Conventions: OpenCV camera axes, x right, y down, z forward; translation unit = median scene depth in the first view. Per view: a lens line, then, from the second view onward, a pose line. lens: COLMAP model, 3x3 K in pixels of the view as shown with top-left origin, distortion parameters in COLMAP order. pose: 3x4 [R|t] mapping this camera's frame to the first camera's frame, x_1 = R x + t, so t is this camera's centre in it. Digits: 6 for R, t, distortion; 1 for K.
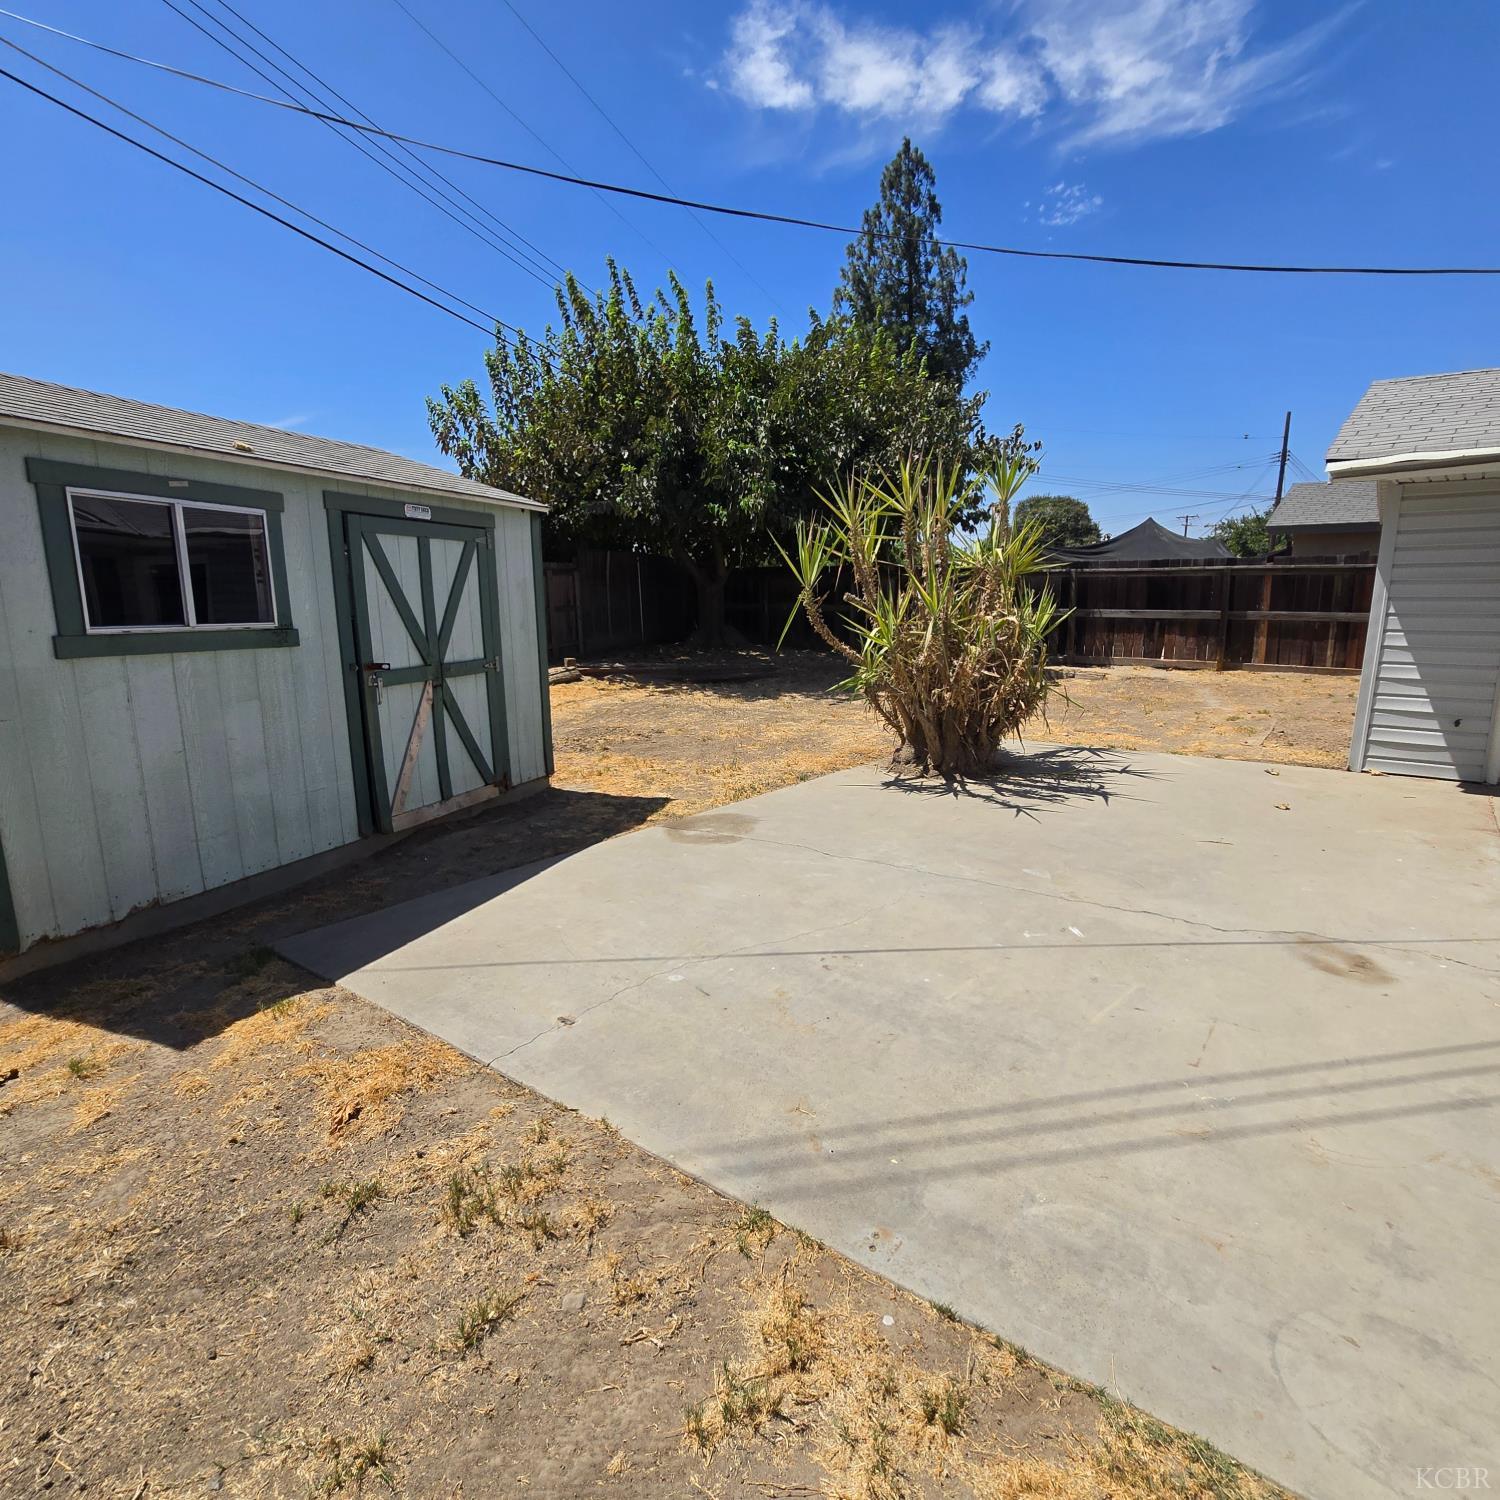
lens RADIAL K [[823.7, 0, 743.0], [0, 823.7, 745.8], [0, 0, 1]] dist [-0.001978, -0.001488]
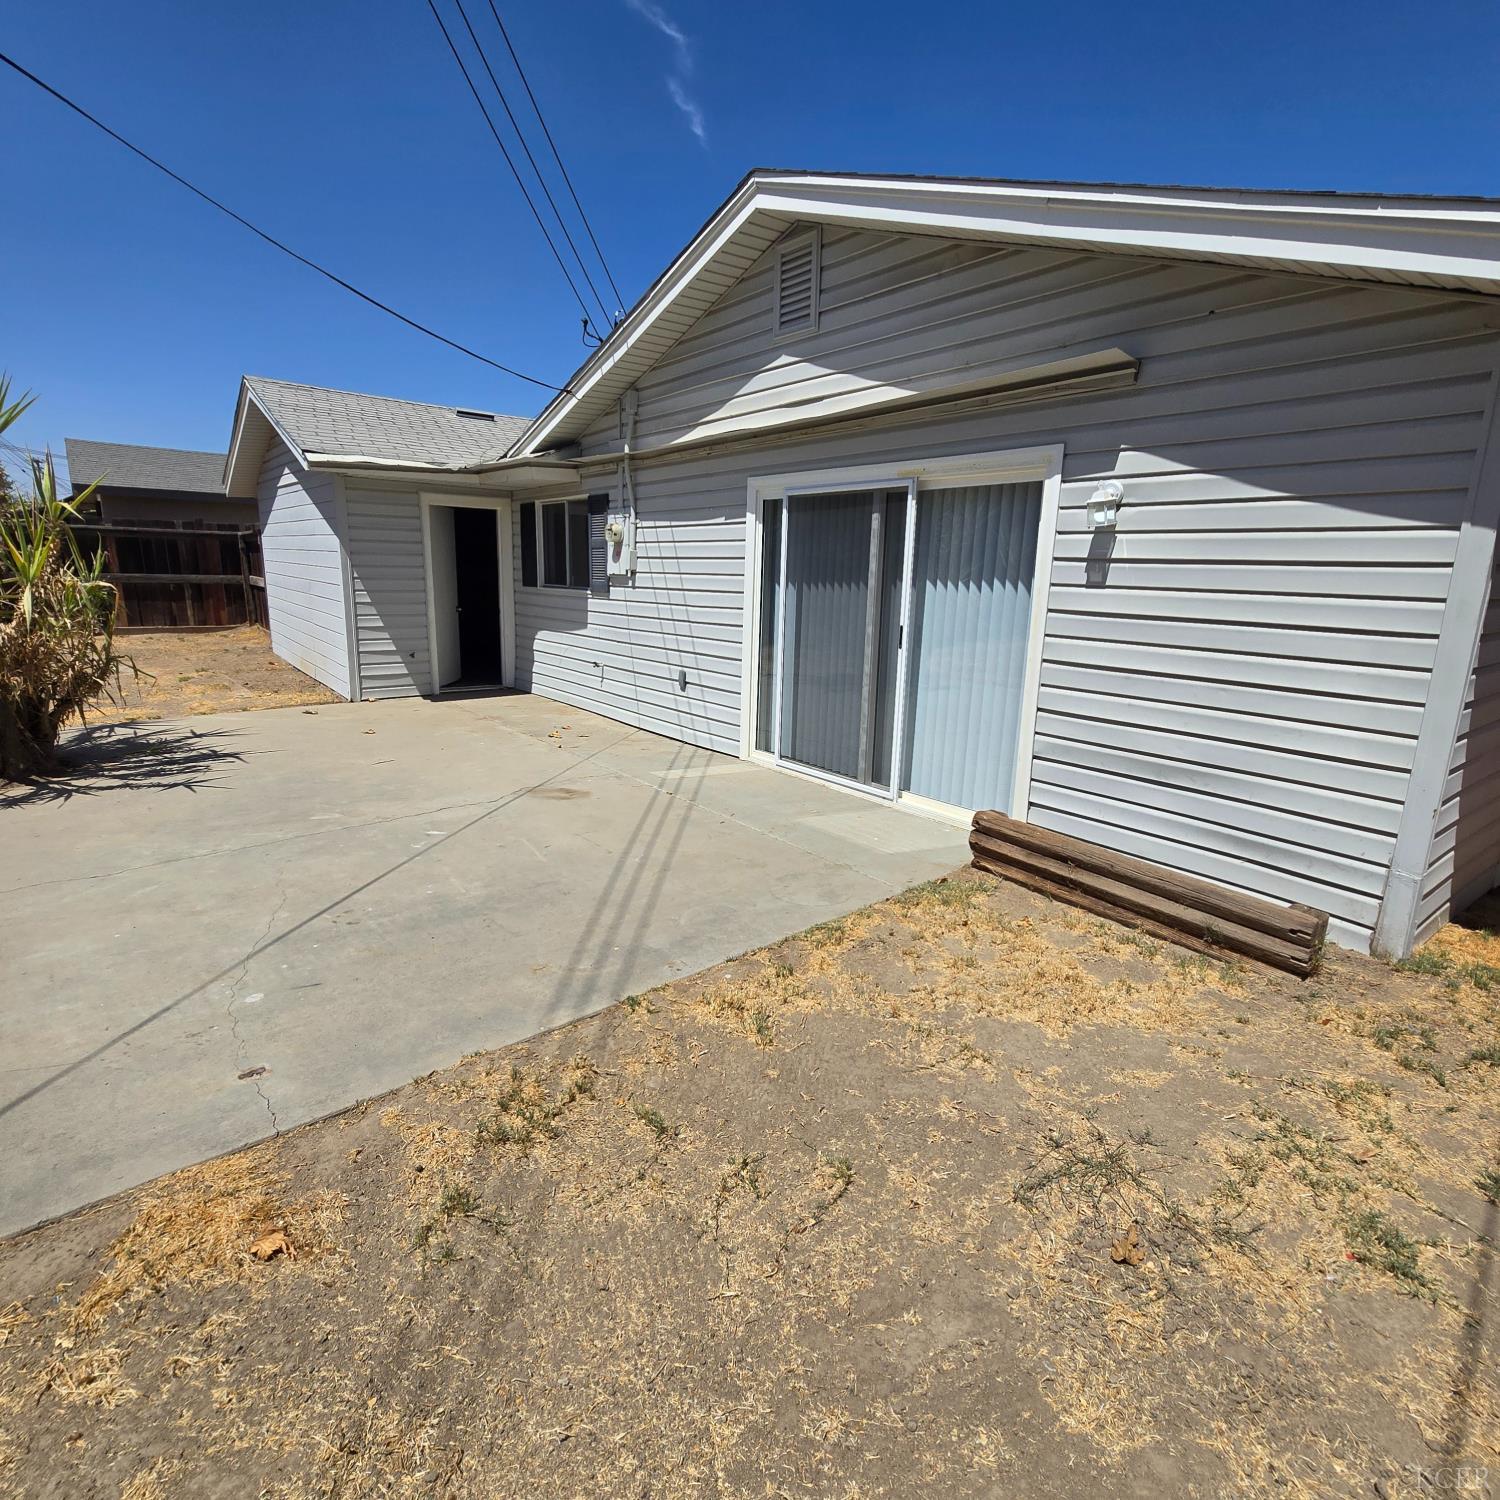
lens RADIAL K [[820.5, 0, 749.7], [0, 820.5, 745.5], [0, 0, 1]] dist [-0.005108, -0.000114]
pose [[0.207890, -0.196597, 0.958192, -0.677028], [0.150679, 0.974338, 0.167218, -0.043622], [-0.966477, 0.109616, 0.232178, 0.223907]]
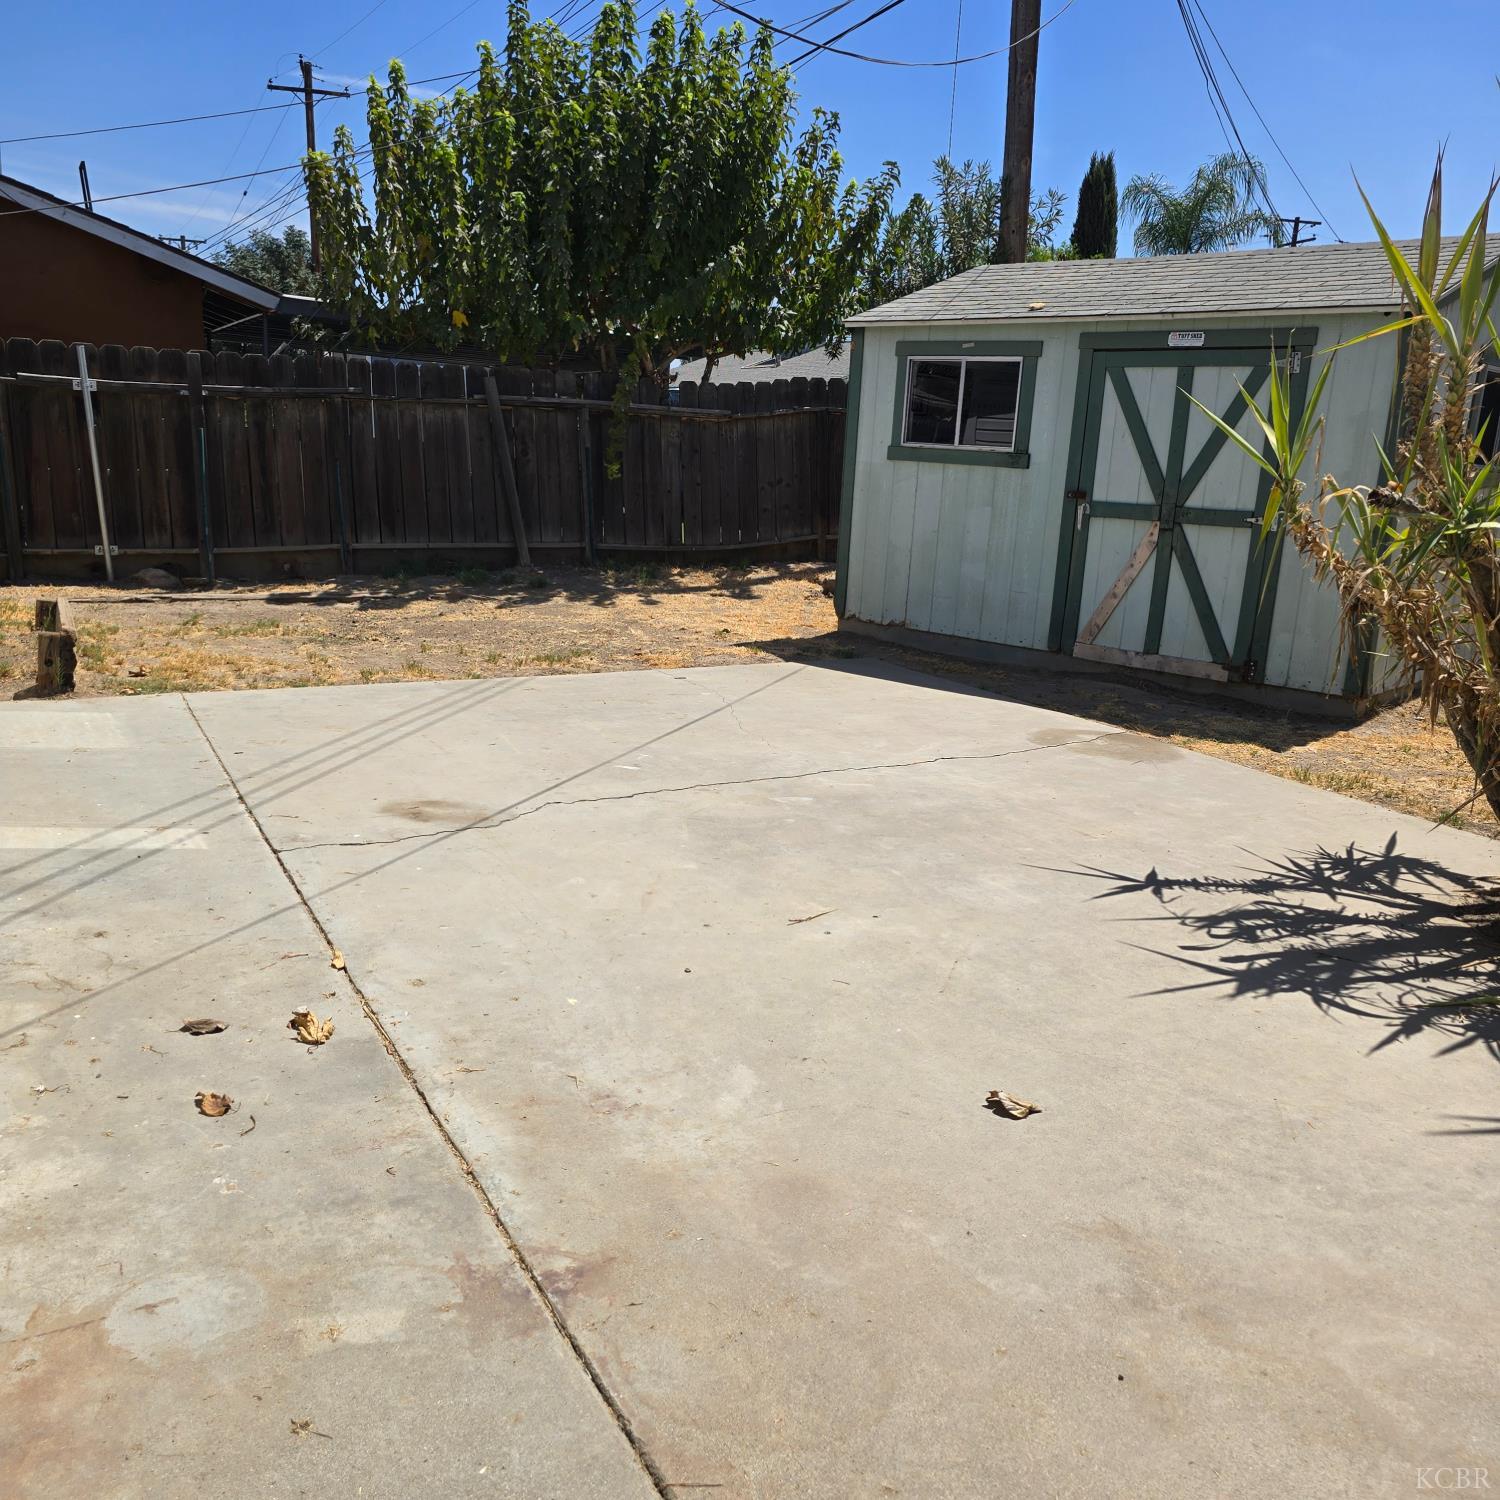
lens RADIAL K [[1354.8, 0, 746.1], [0, 1354.8, 760.5], [0, 0, 1]] dist [0.049023, -0.009135]
pose [[-0.380885, 0.212329, -0.899913, 1.769060], [-0.199092, 0.931613, 0.304073, -0.289712], [0.902934, 0.294982, -0.312564, 1.612568]]
